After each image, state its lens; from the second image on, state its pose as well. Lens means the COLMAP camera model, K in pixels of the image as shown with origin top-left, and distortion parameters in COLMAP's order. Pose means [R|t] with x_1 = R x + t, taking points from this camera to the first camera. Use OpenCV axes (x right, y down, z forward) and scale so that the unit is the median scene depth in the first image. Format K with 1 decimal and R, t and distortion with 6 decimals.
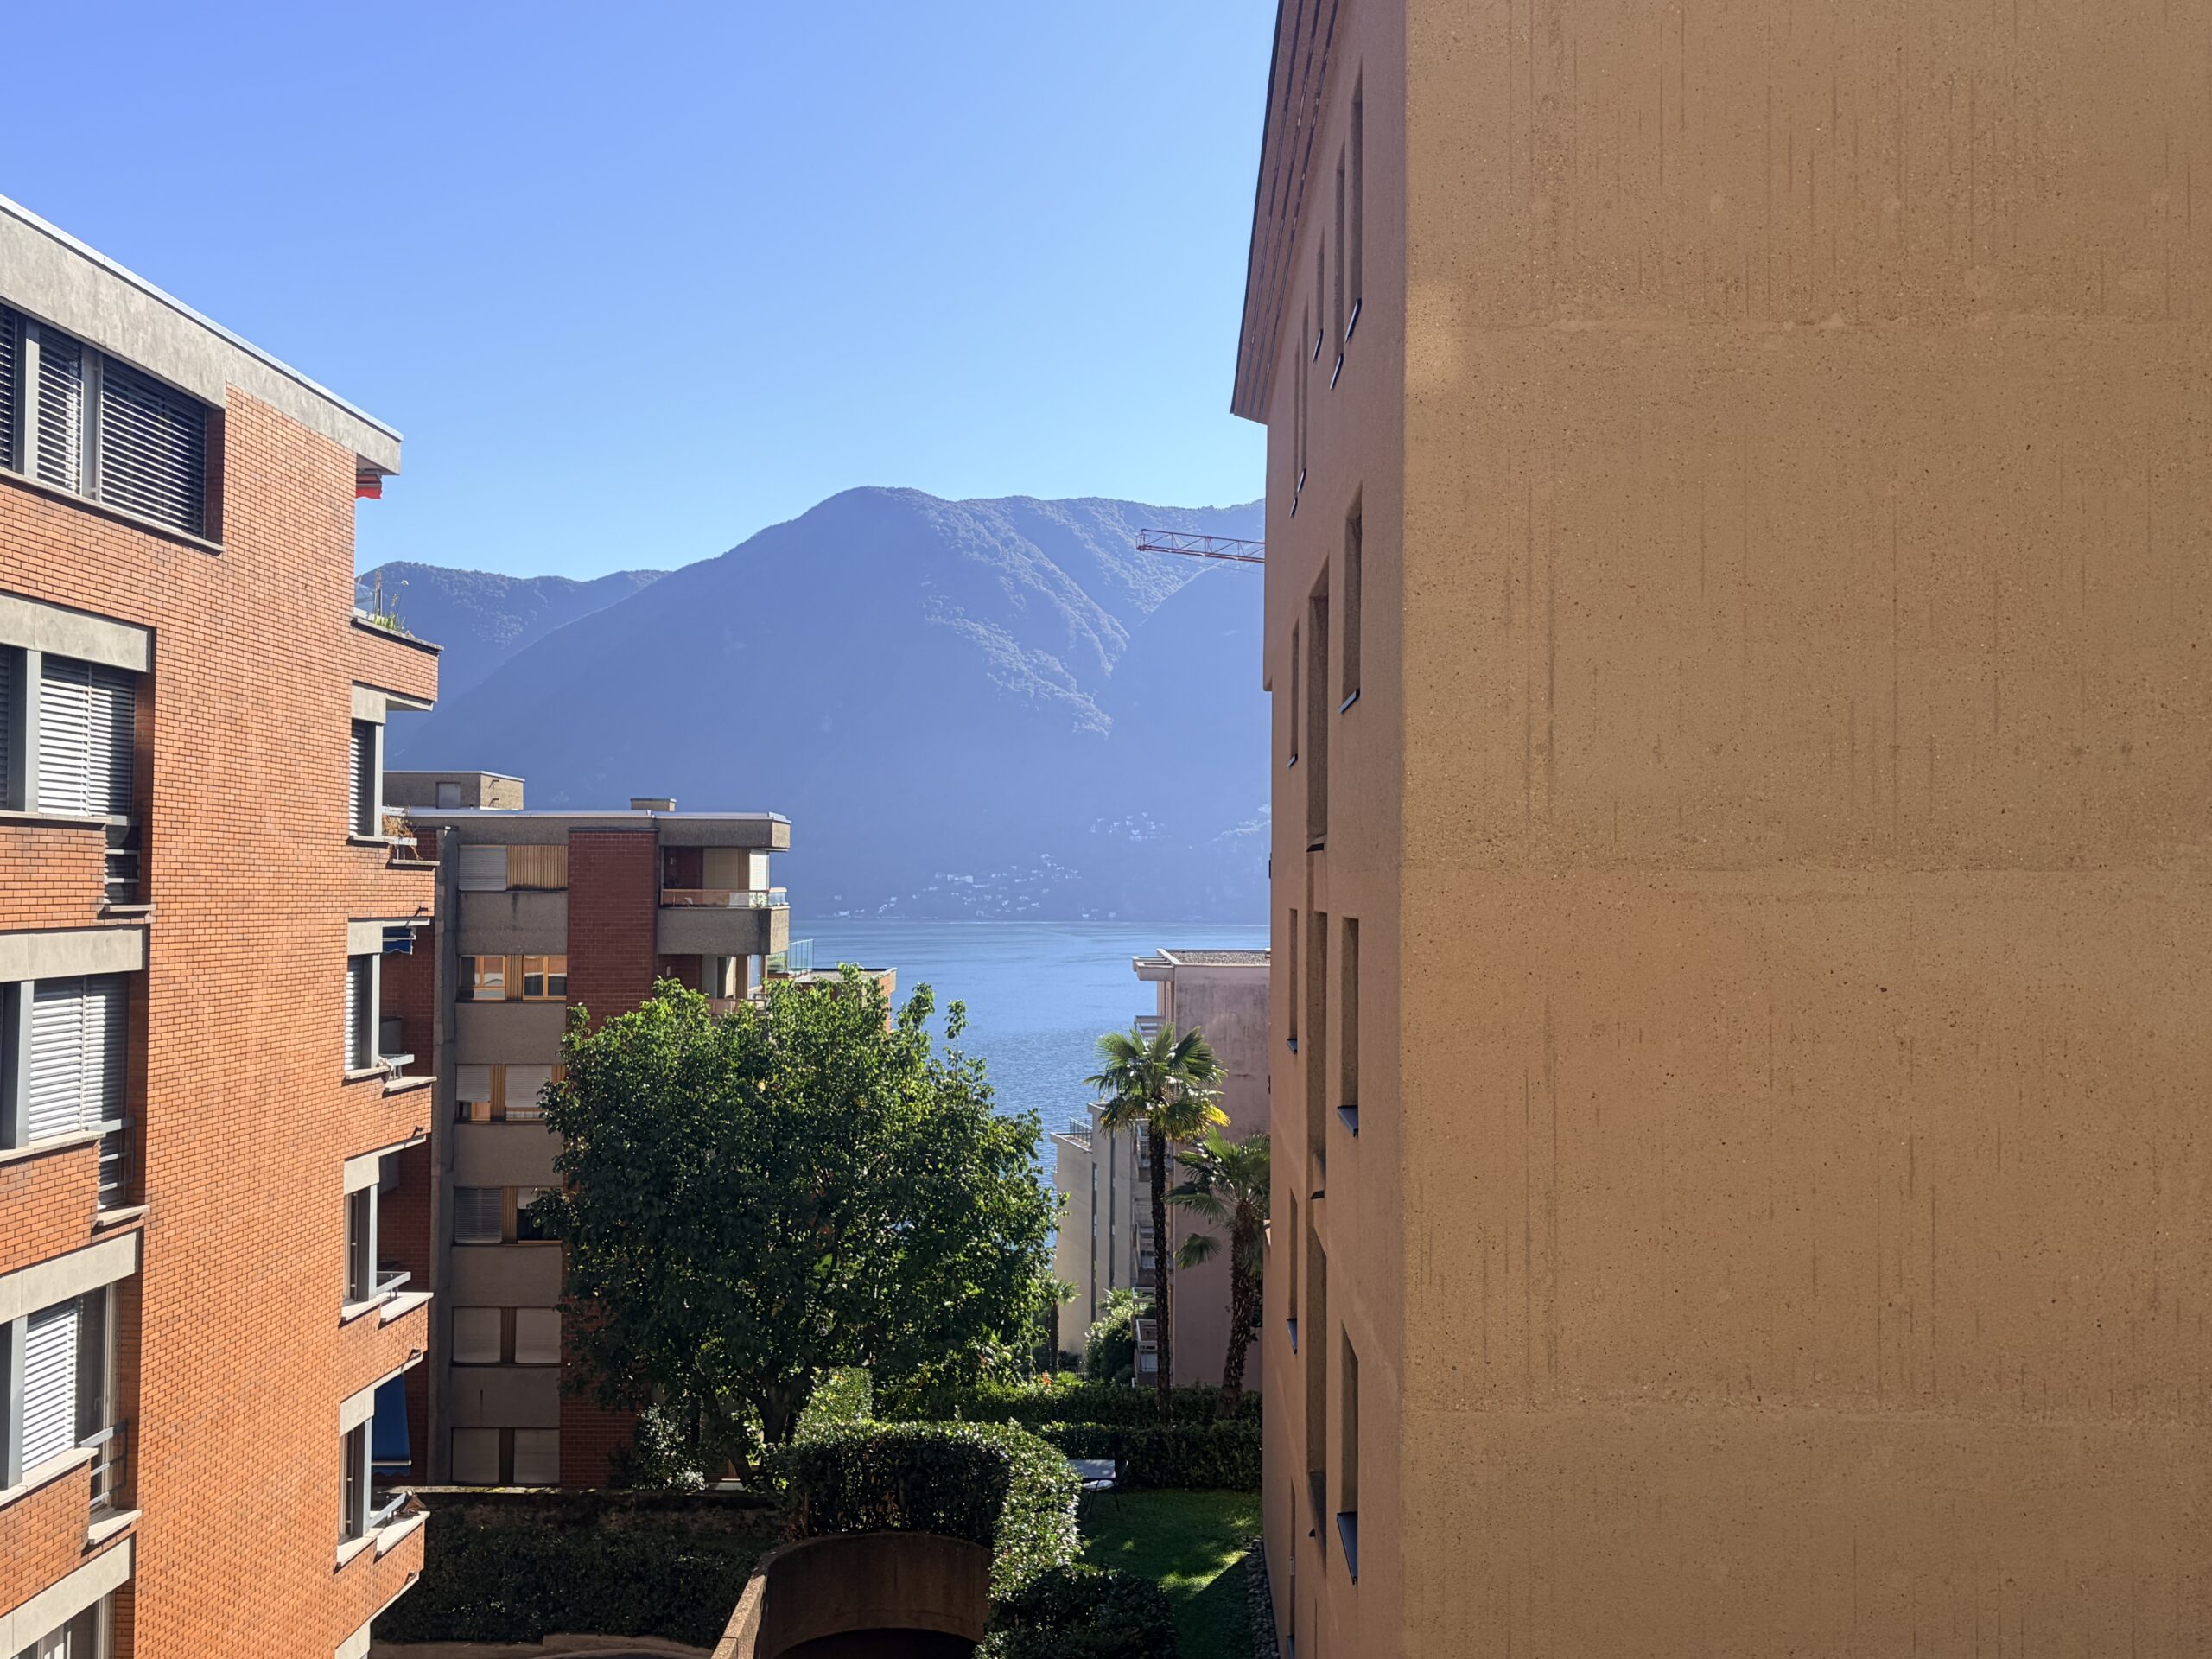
lens RADIAL K [[2046.7, 0, 1112.9], [0, 2046.7, 816.7], [0, 0, 1]] dist [0.022900, 0.000000]
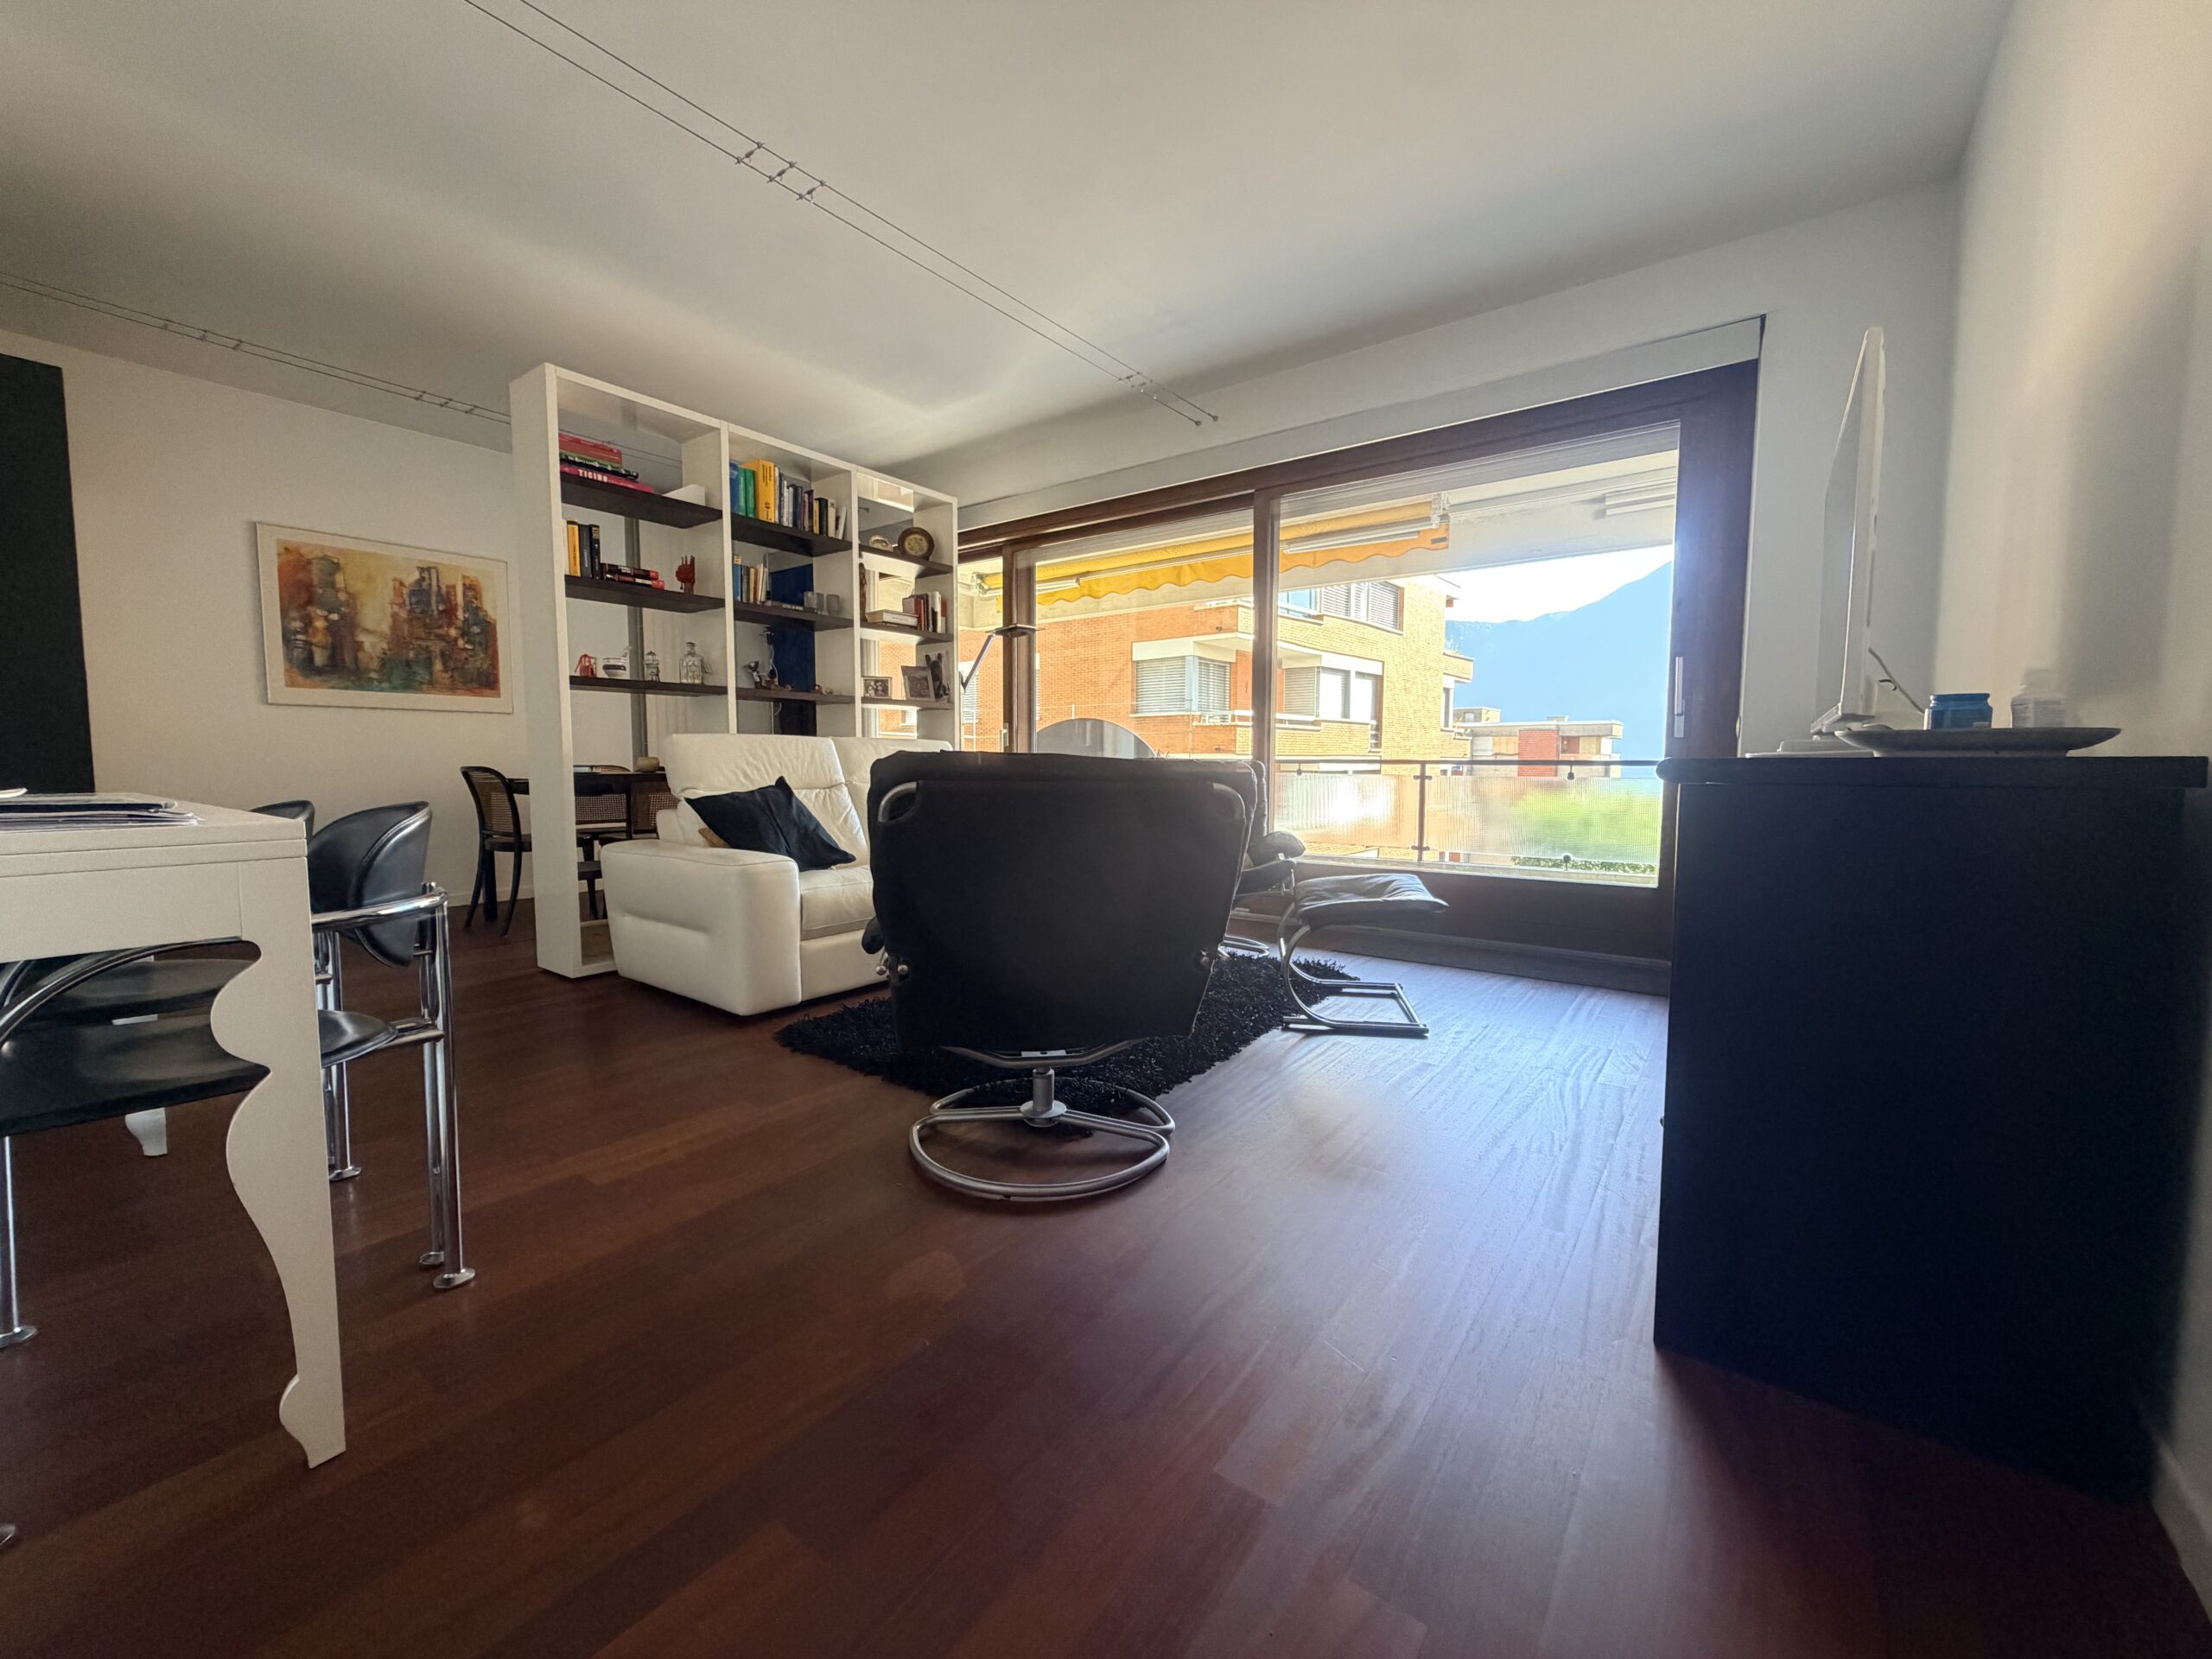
lens RADIAL K [[880.3, 0, 1110.6], [0, 880.3, 826.6], [0, 0, 1]] dist [-0.003281, 0.002320]
pose [[0.770939, 0.043836, -0.635398, 0.043557], [0.023455, 0.994998, 0.097104, 0.011253], [0.636476, -0.089764, 0.766055, -0.177453]]
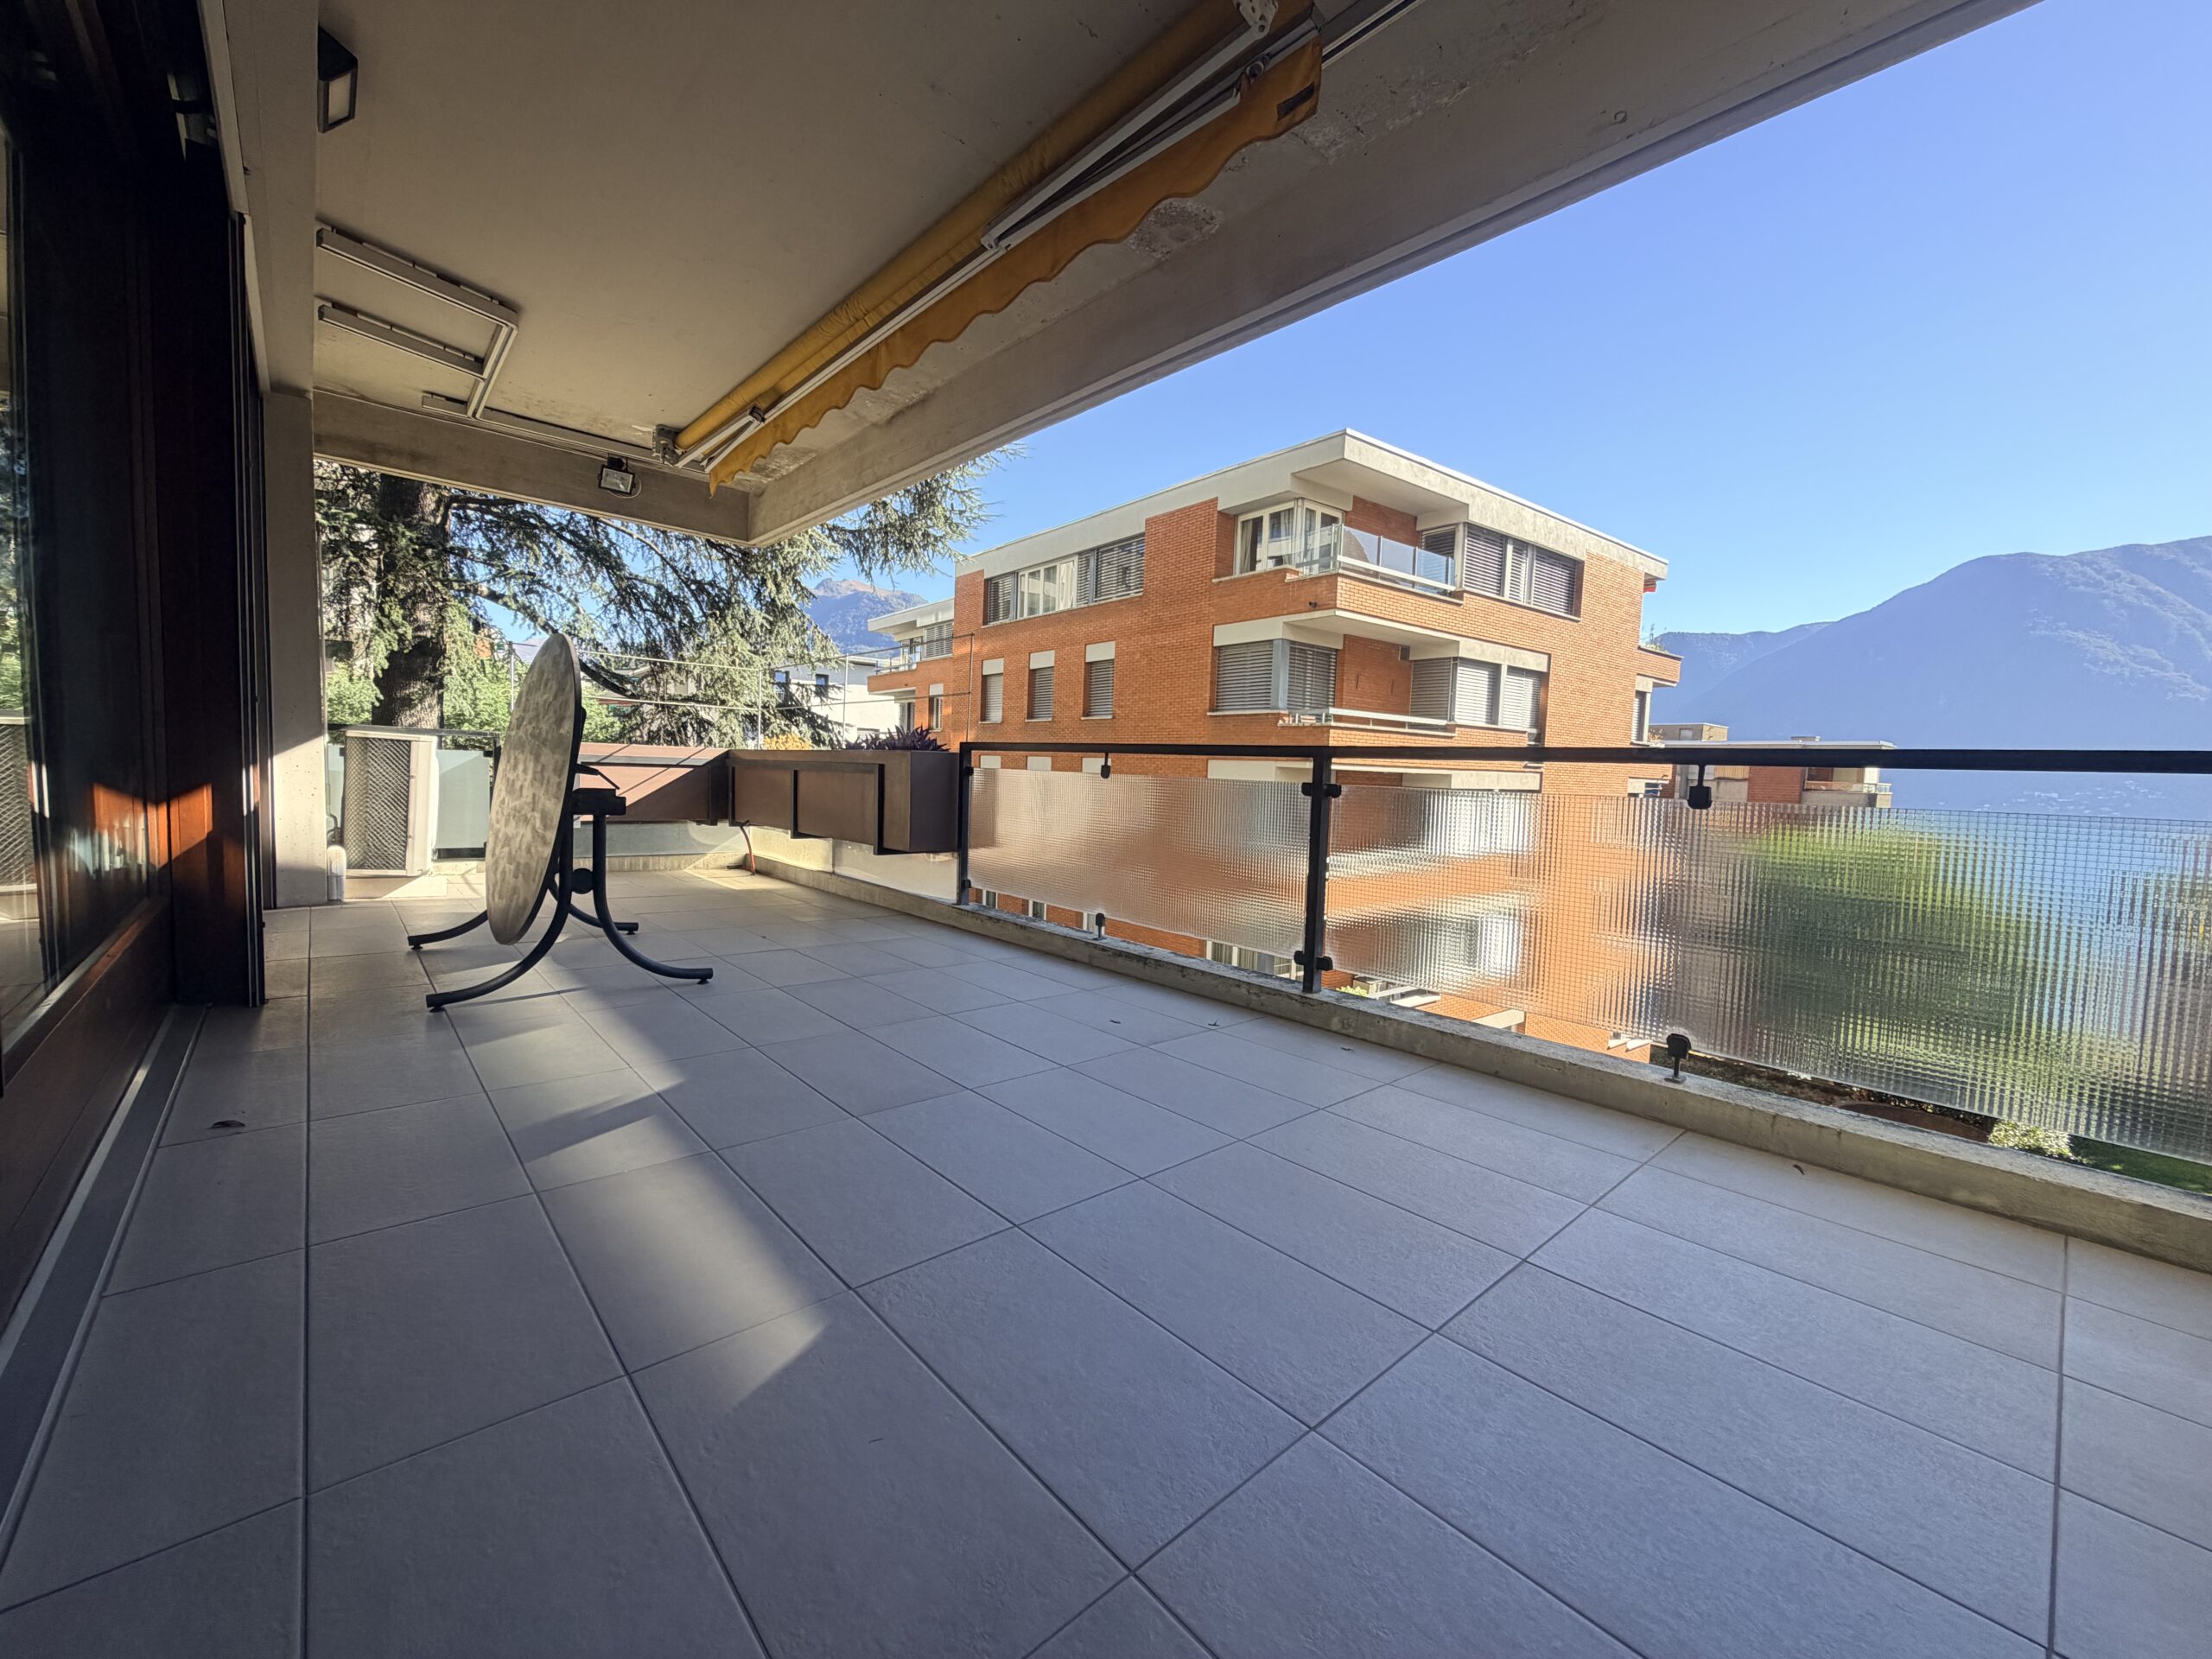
lens RADIAL K [[880.3, 0, 1102.7], [0, 880.3, 823.2], [0, 0, 1]] dist [-0.003281, 0.002320]
pose [[0.621799, 0.068274, -0.780195, 0.023849], [-0.008449, 0.996720, 0.080487, 0.017397], [0.783131, -0.043455, 0.620336, -0.054354]]
